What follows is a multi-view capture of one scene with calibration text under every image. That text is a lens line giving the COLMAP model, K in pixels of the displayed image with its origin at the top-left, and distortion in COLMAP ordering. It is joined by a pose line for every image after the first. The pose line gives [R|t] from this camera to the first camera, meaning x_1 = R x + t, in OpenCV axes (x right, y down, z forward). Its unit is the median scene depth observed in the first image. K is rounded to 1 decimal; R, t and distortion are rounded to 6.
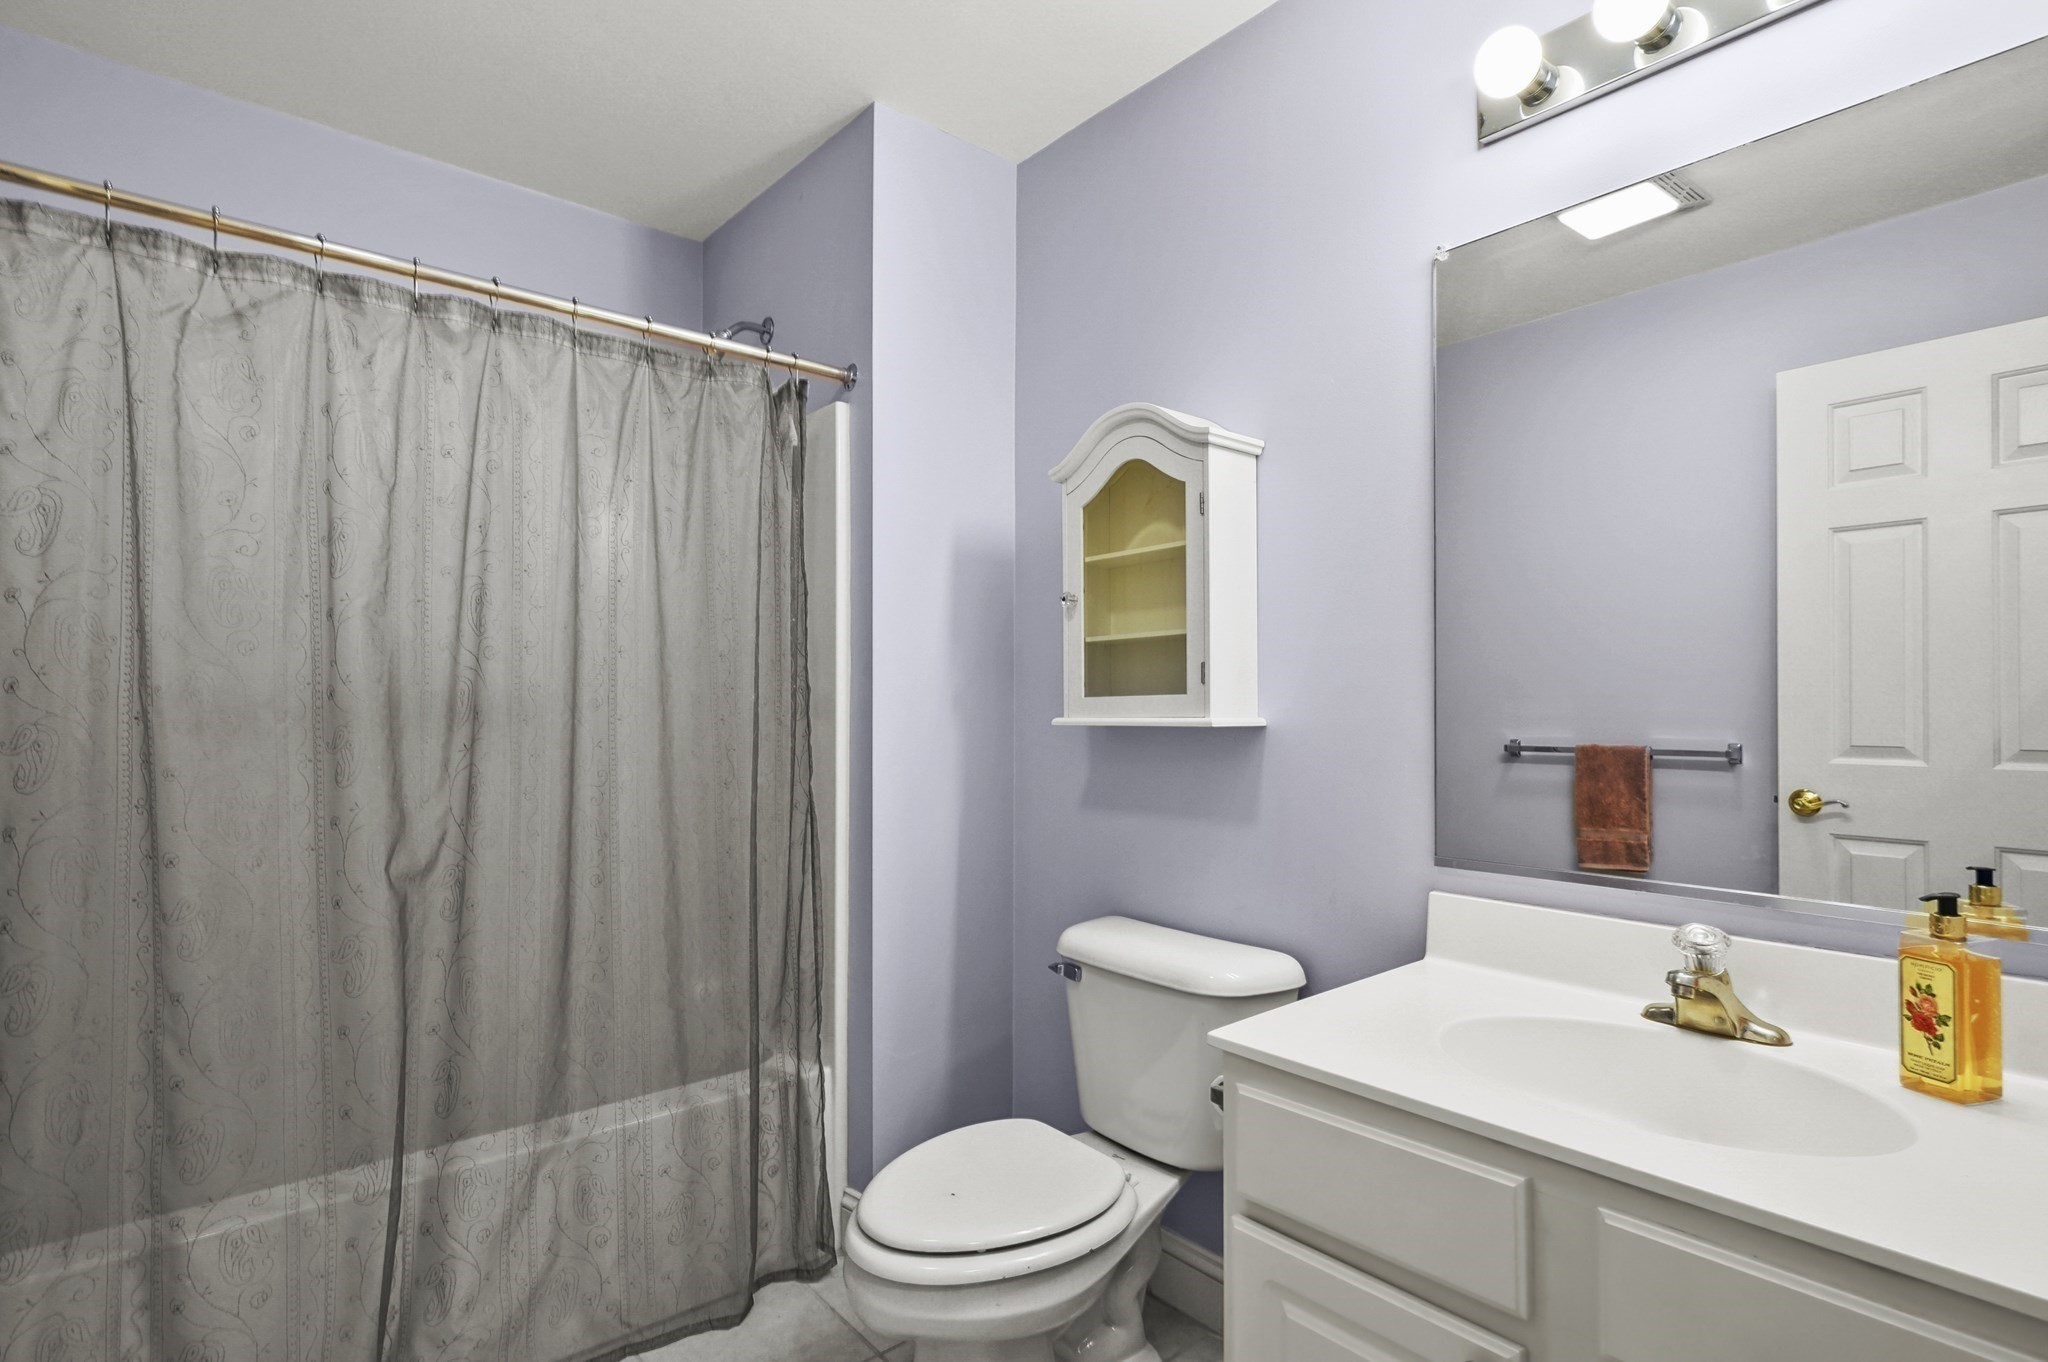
lens RADIAL K [[996.1, 0, 1034.6], [0, 996.1, 690.8], [0, 0, 1]] dist [-0.000853, -0.008749]
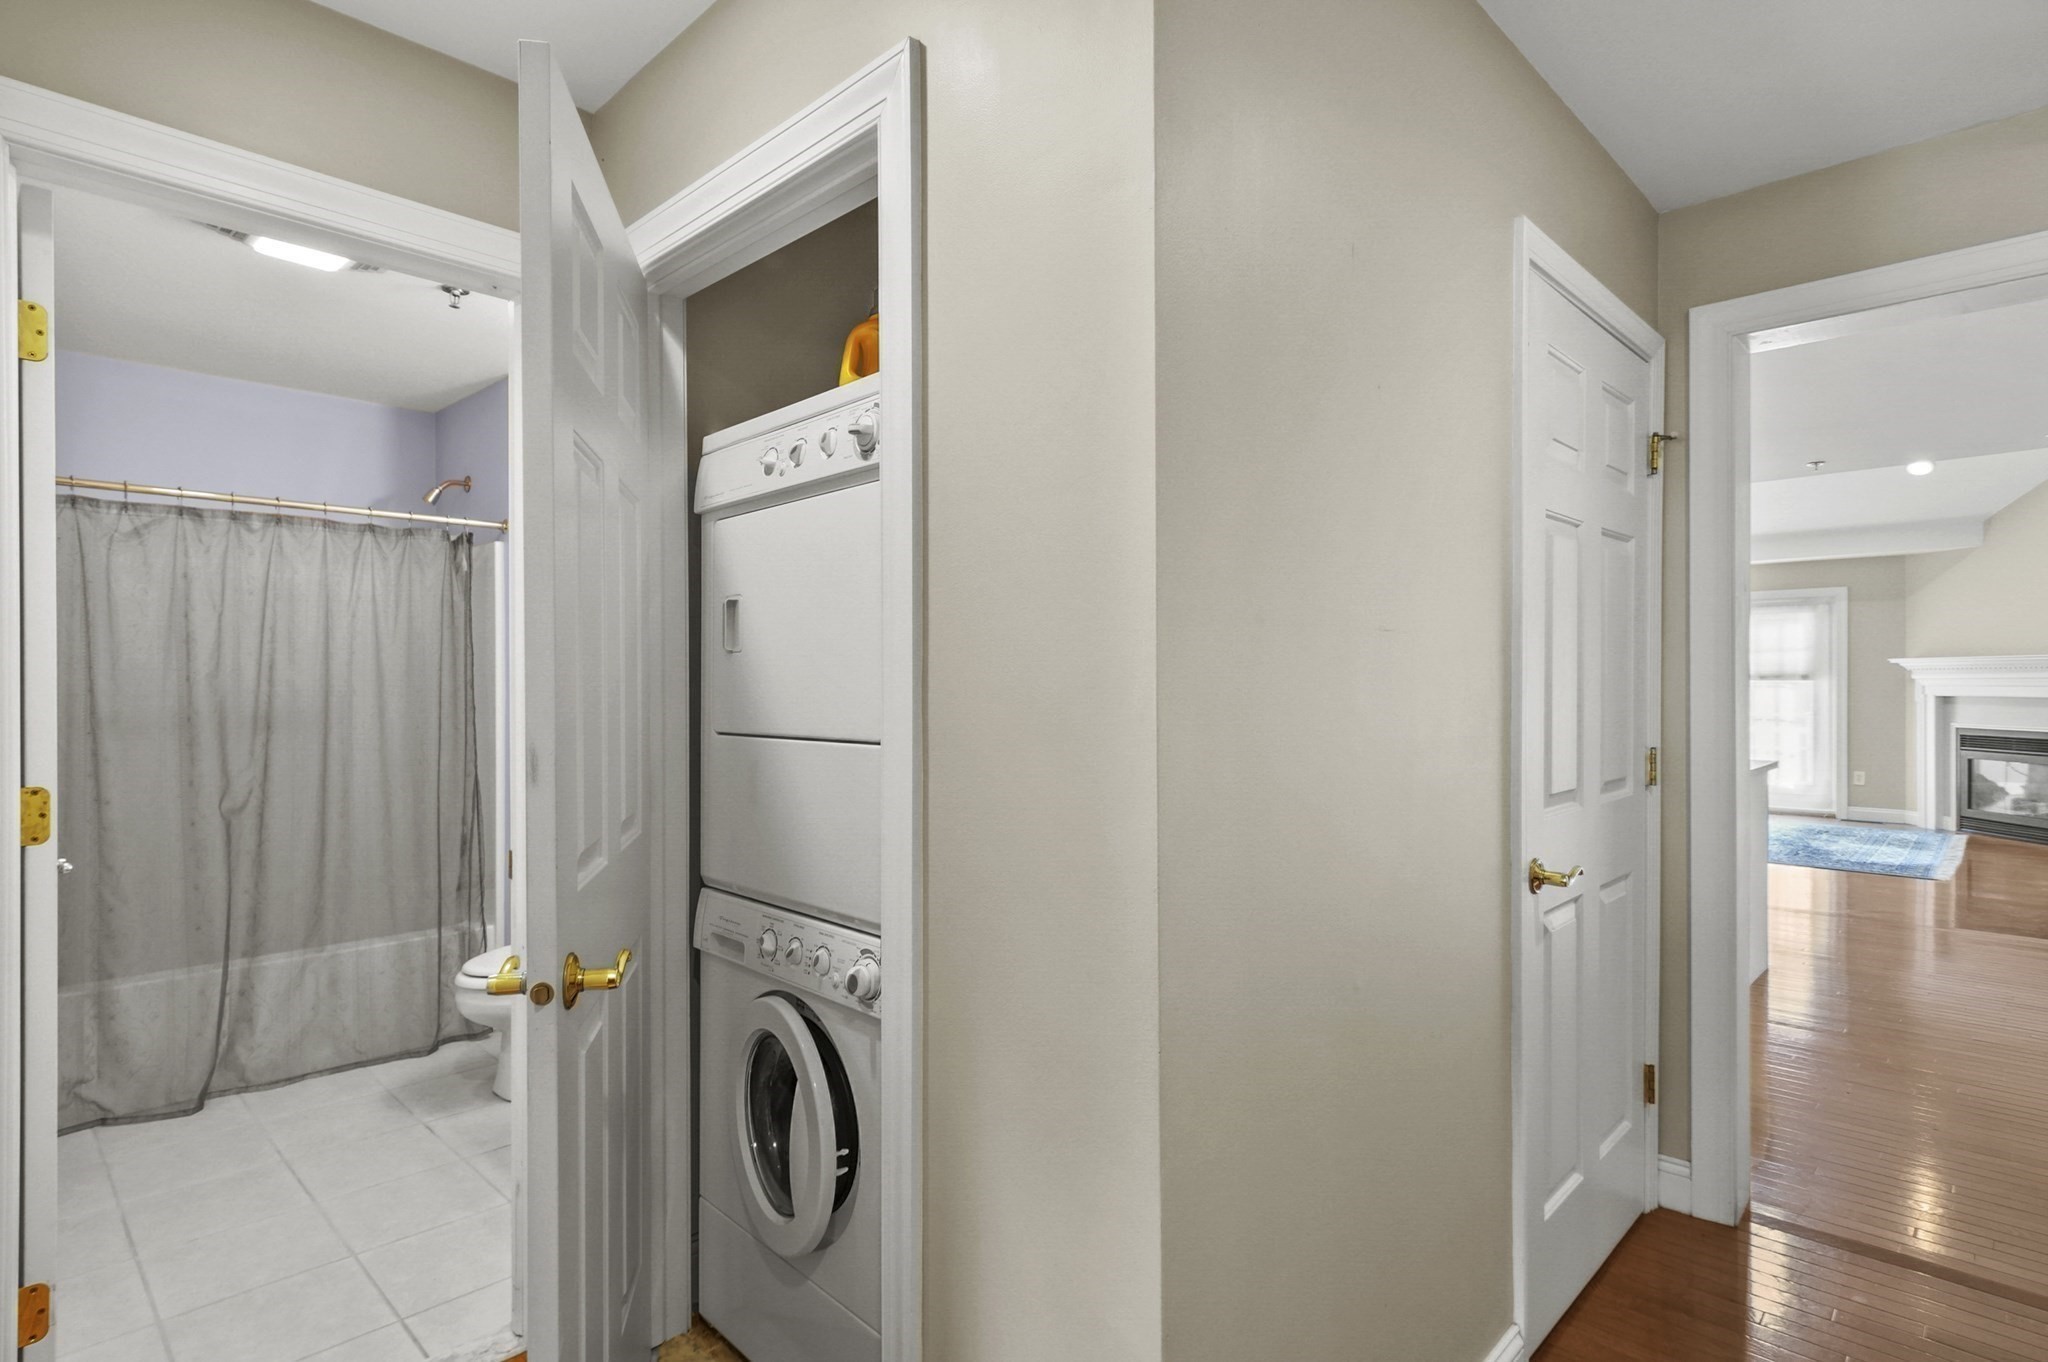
lens RADIAL K [[996.1, 0, 1029.6], [0, 996.1, 680.0], [0, 0, 1]] dist [-0.000853, -0.008749]
pose [[0.992566, 0.003023, 0.121670, 0.667681], [-0.004894, 0.999874, 0.015084, -0.104867], [-0.121609, -0.015568, 0.992456, -1.085527]]
